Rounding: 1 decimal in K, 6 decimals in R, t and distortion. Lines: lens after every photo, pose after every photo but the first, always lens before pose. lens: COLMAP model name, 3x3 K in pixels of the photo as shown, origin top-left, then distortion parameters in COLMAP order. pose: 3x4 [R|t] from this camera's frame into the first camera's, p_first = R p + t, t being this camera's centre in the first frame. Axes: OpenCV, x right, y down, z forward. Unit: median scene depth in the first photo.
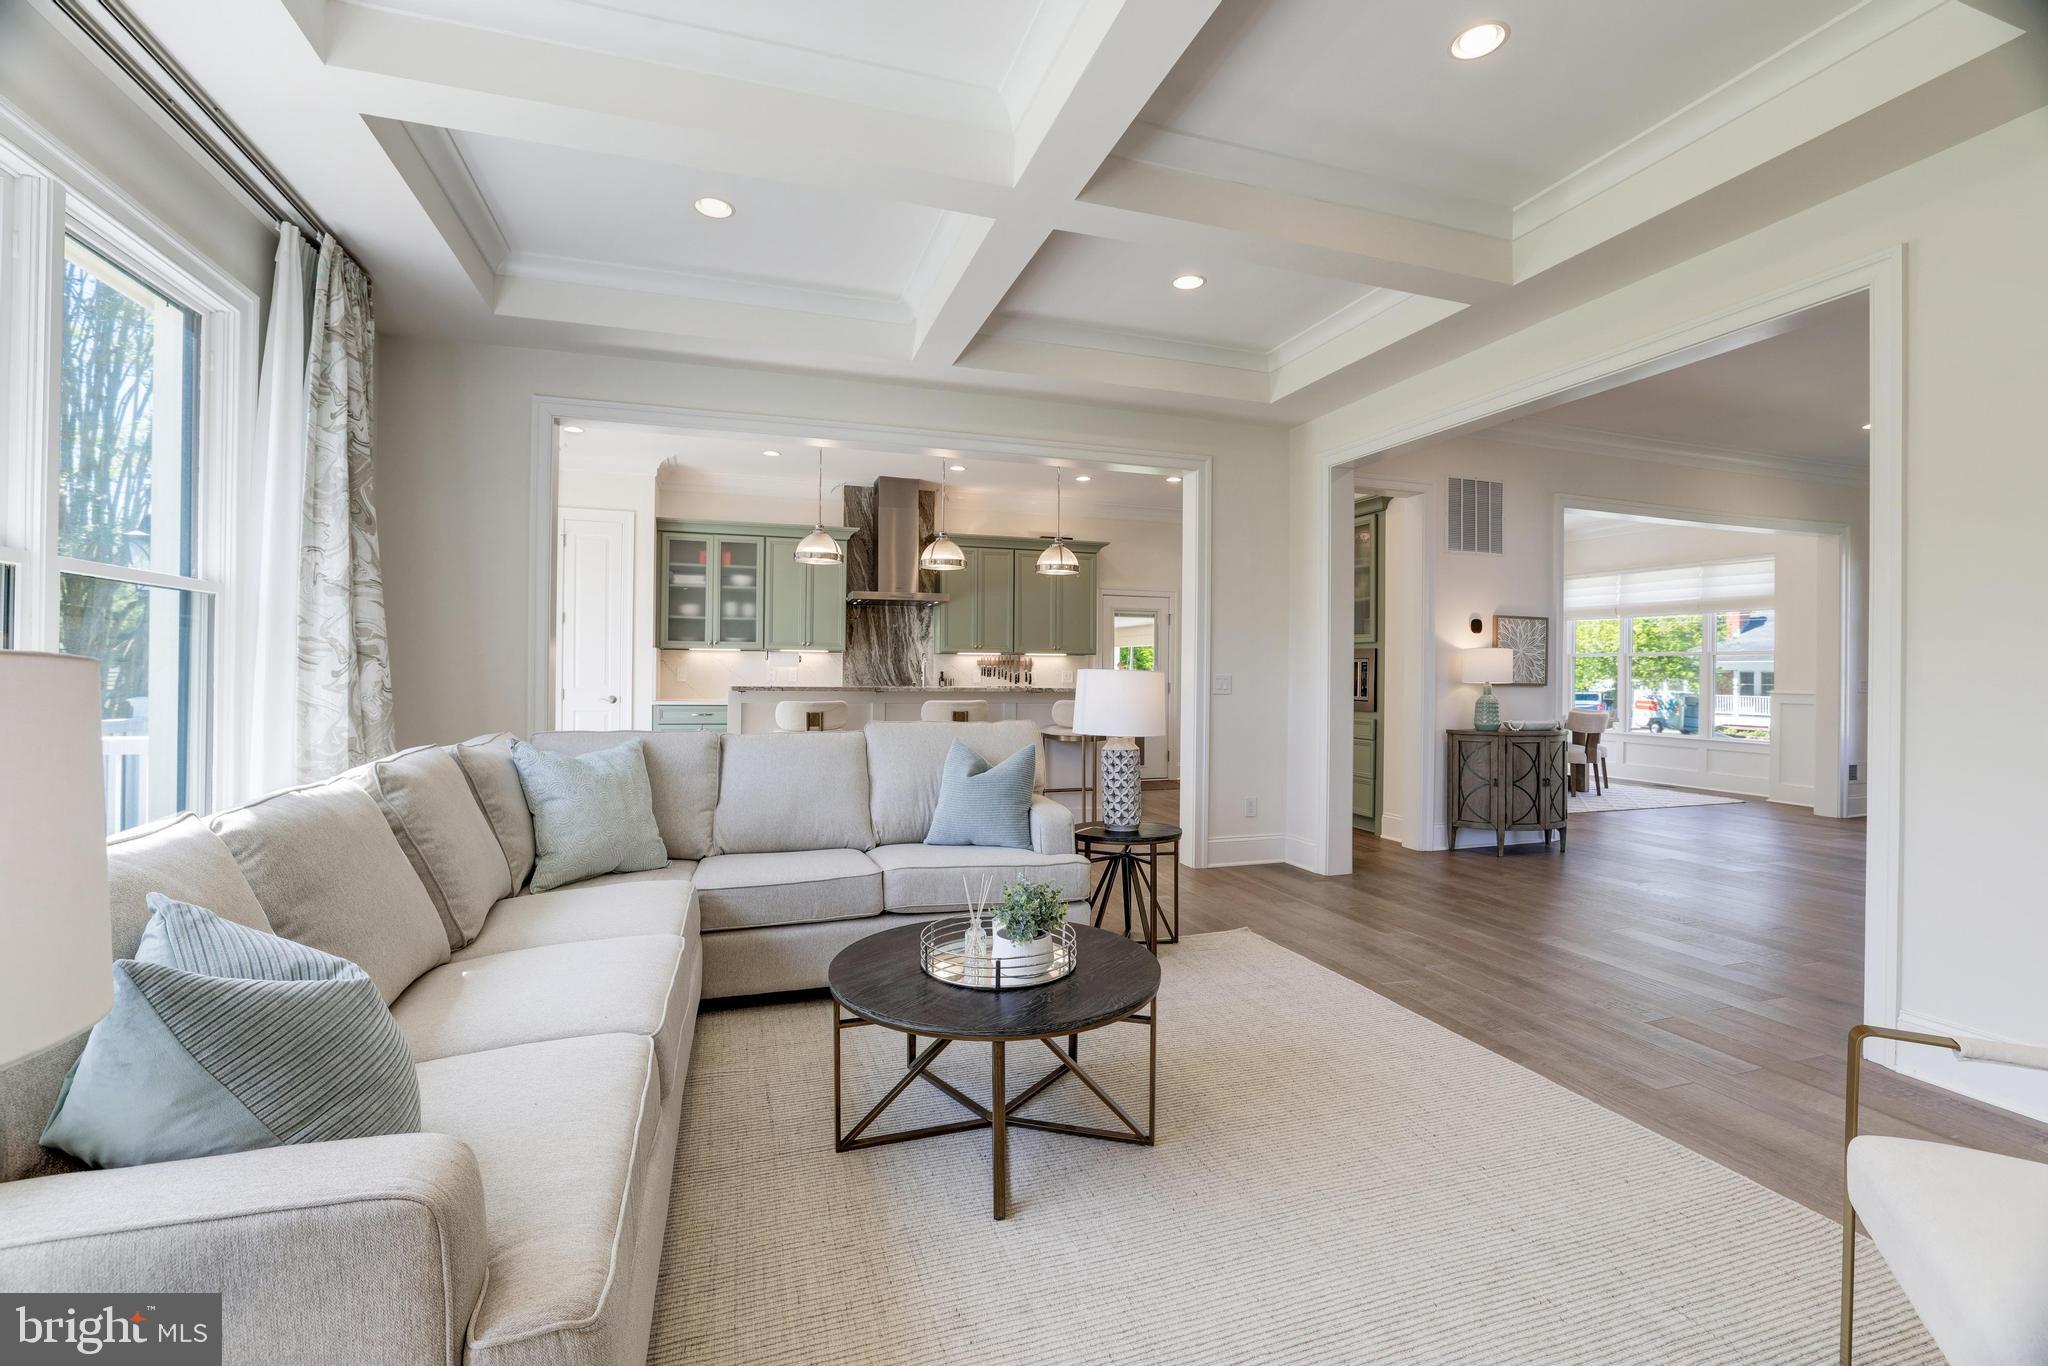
lens RADIAL K [[885.4, 0, 1021.9], [0, 885.4, 668.2], [0, 0, 1]] dist [-0.035248, 0.010216]
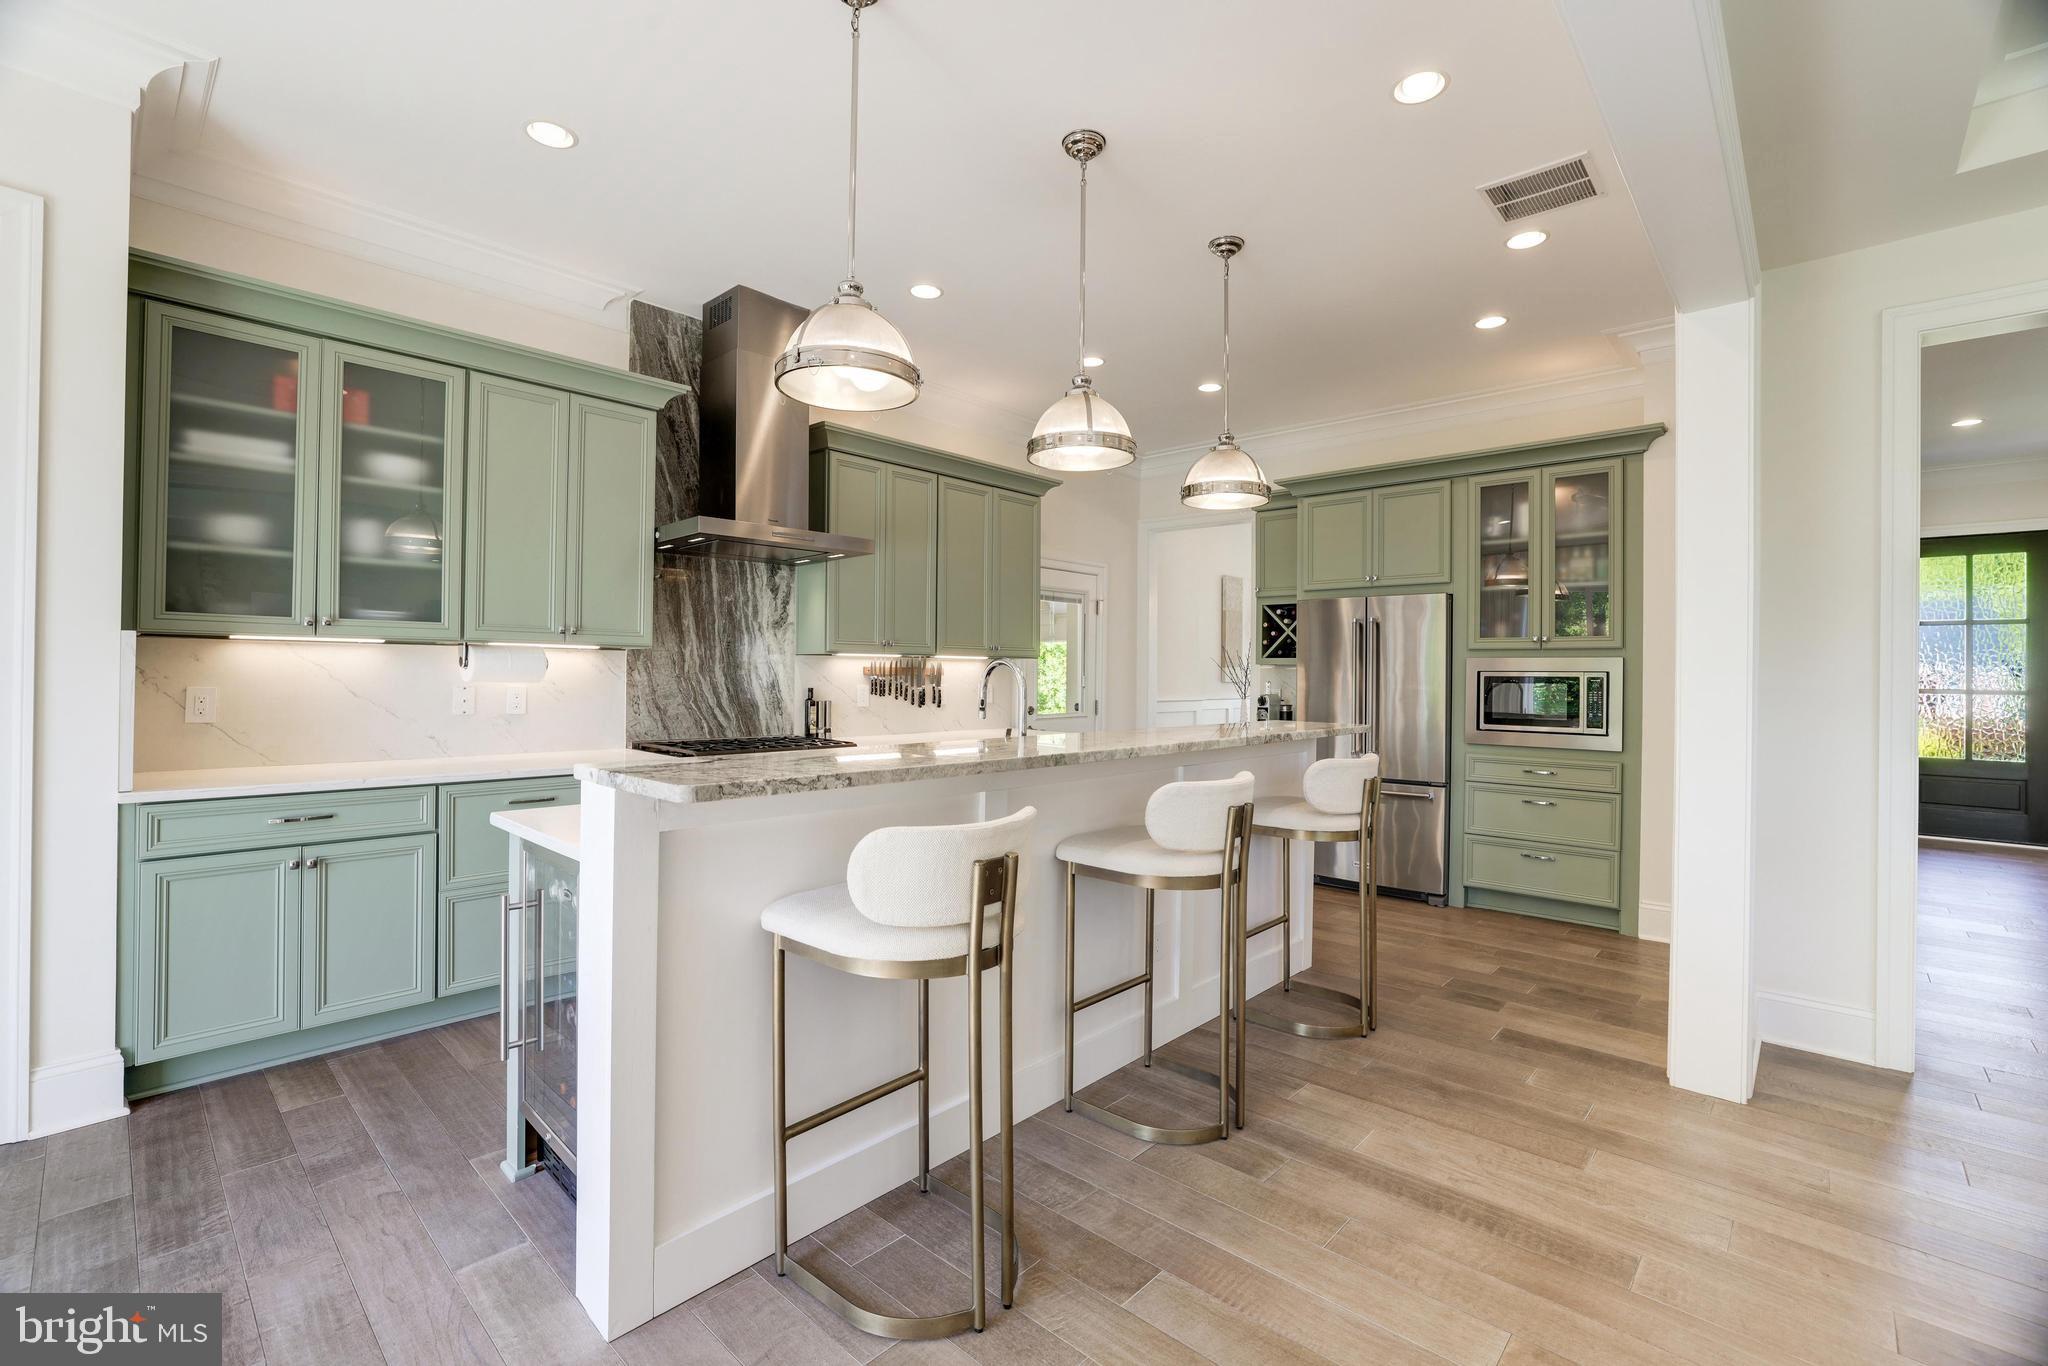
lens RADIAL K [[885.4, 0, 1016.0], [0, 885.4, 667.9], [0, 0, 1]] dist [-0.035248, 0.010216]
pose [[0.874546, 0.003485, 0.484930, -0.263174], [-0.004491, 0.999989, 0.000913, -0.010425], [-0.484922, -0.002976, 0.874552, 0.515826]]
